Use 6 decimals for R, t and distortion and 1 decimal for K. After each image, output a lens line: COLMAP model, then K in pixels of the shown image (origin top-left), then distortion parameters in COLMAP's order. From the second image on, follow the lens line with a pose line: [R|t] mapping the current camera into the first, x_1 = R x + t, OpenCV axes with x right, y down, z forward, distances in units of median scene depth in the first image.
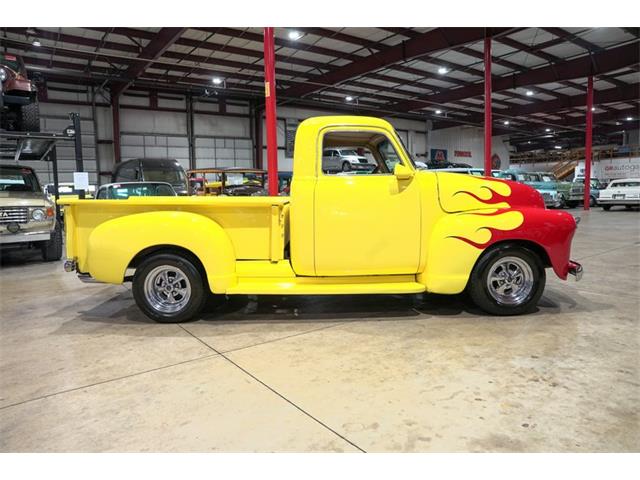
lens RADIAL K [[438.5, 0, 320.7], [0, 438.5, 241.2], [0, 0, 1]] dist [-0.136452, 0.104838]
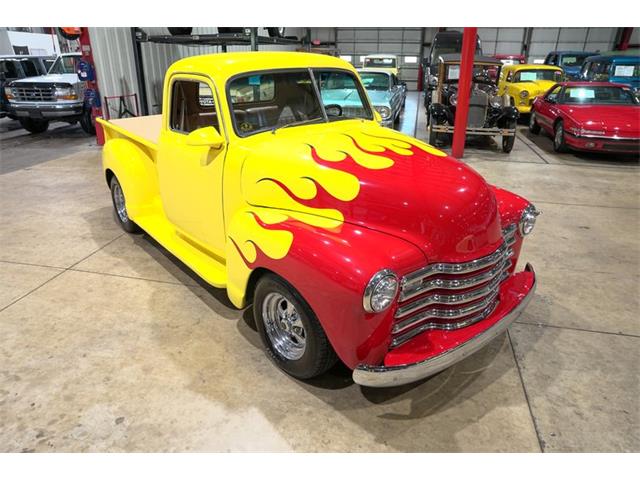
lens RADIAL K [[438.5, 0, 321.5], [0, 438.5, 240.0], [0, 0, 1]] dist [-0.136452, 0.104838]
pose [[0.653333, 0.322790, -0.684808, 0.154317], [-0.103310, 0.934101, 0.341735, -0.046883], [0.749989, -0.152519, 0.643626, 0.106138]]
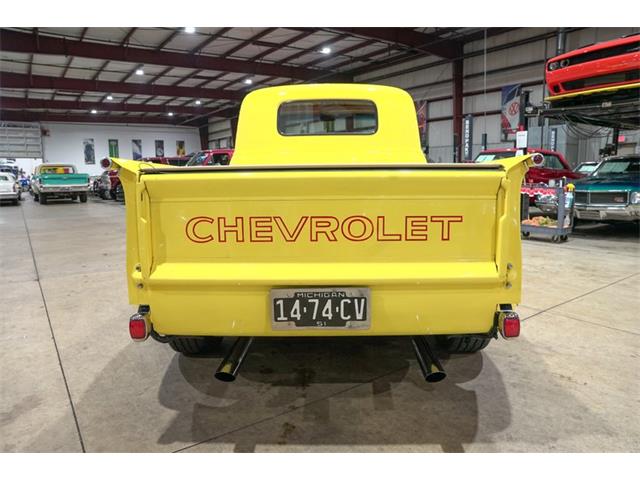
lens RADIAL K [[438.5, 0, 321.2], [0, 438.5, 243.4], [0, 0, 1]] dist [-0.136452, 0.104838]
pose [[0.016701, -0.132109, 0.991094, -0.176973], [0.126728, 0.983518, 0.128964, -0.016036], [-0.991797, 0.123445, 0.033168, 0.207460]]
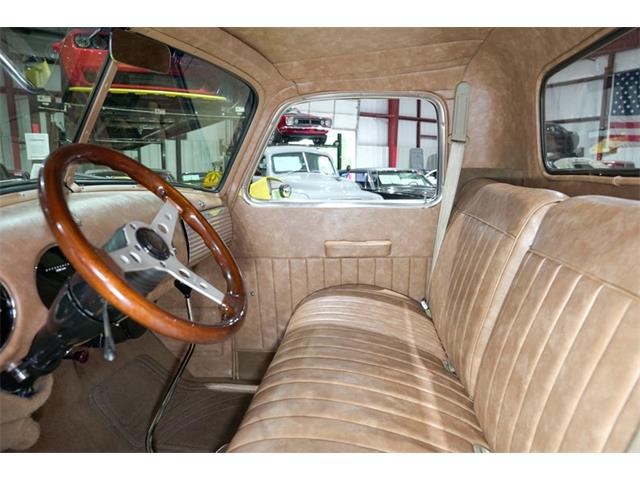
lens RADIAL K [[438.5, 0, 322.3], [0, 438.5, 239.4], [0, 0, 1]] dist [-0.136452, 0.104838]
pose [[-0.993822, 0.004700, 0.110884, 0.012560], [0.034370, 0.963021, 0.267227, -0.040324], [-0.105528, 0.269387, -0.957233, 0.246263]]
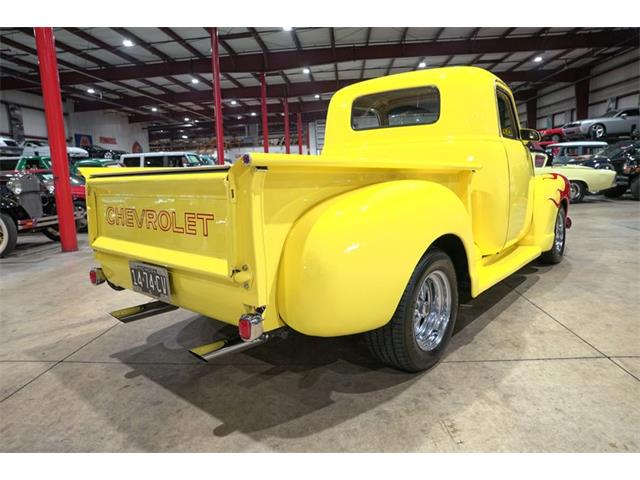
lens RADIAL K [[438.5, 0, 321.3], [0, 438.5, 240.2], [0, 0, 1]] dist [-0.136452, 0.104838]
pose [[0.646570, -0.122380, 0.752975, -0.152247], [0.108079, 0.991787, 0.068387, -0.007261], [-0.755160, 0.037164, 0.654487, 0.123003]]
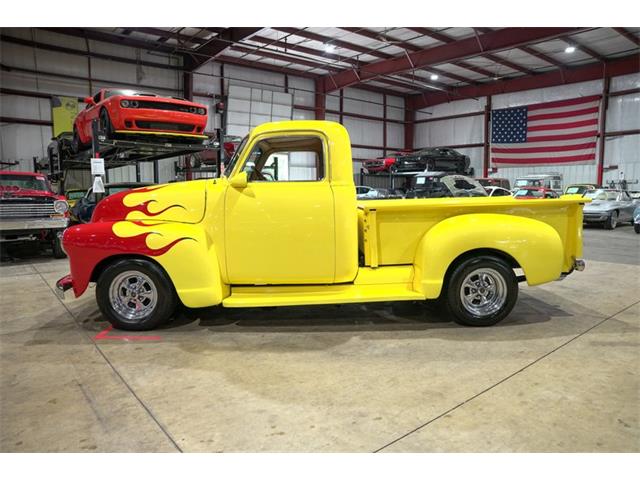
lens RADIAL K [[438.5, 0, 322.6], [0, 438.5, 240.7], [0, 0, 1]] dist [-0.136452, 0.104838]
pose [[-0.998672, 0.031126, -0.041049, 0.009175], [0.020989, 0.973537, 0.227563, -0.049766], [0.047046, 0.226400, -0.972898, 0.409325]]
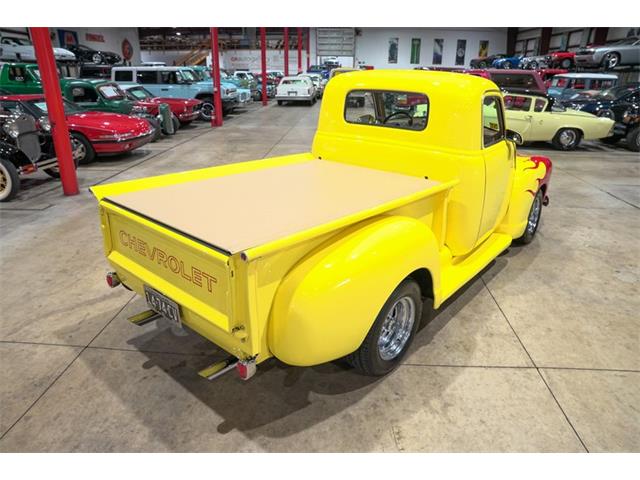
lens RADIAL K [[438.5, 0, 321.1], [0, 438.5, 242.2], [0, 0, 1]] dist [-0.136452, 0.104838]
pose [[0.646209, -0.257180, 0.718520, -0.156726], [0.062615, 0.956200, 0.285939, -0.040950], [-0.760587, -0.139786, 0.634009, 0.112230]]
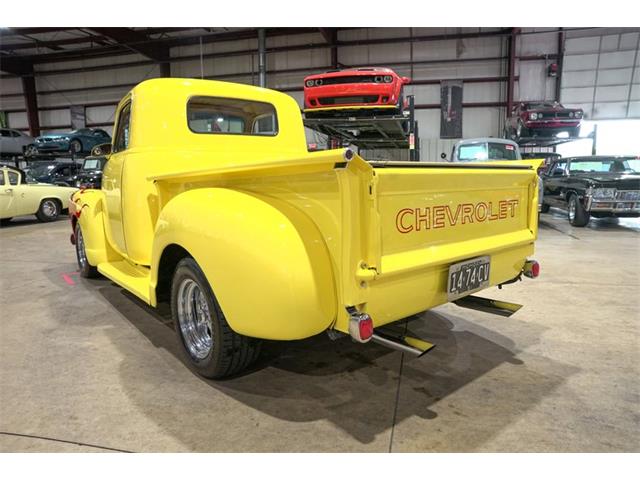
lens RADIAL K [[438.5, 0, 323.2], [0, 438.5, 242.1], [0, 0, 1]] dist [-0.136452, 0.104838]
pose [[-0.644163, -0.086067, 0.760031, -0.155887], [0.116239, 0.971093, 0.208485, -0.025611], [-0.756005, 0.222643, -0.615538, 0.288091]]
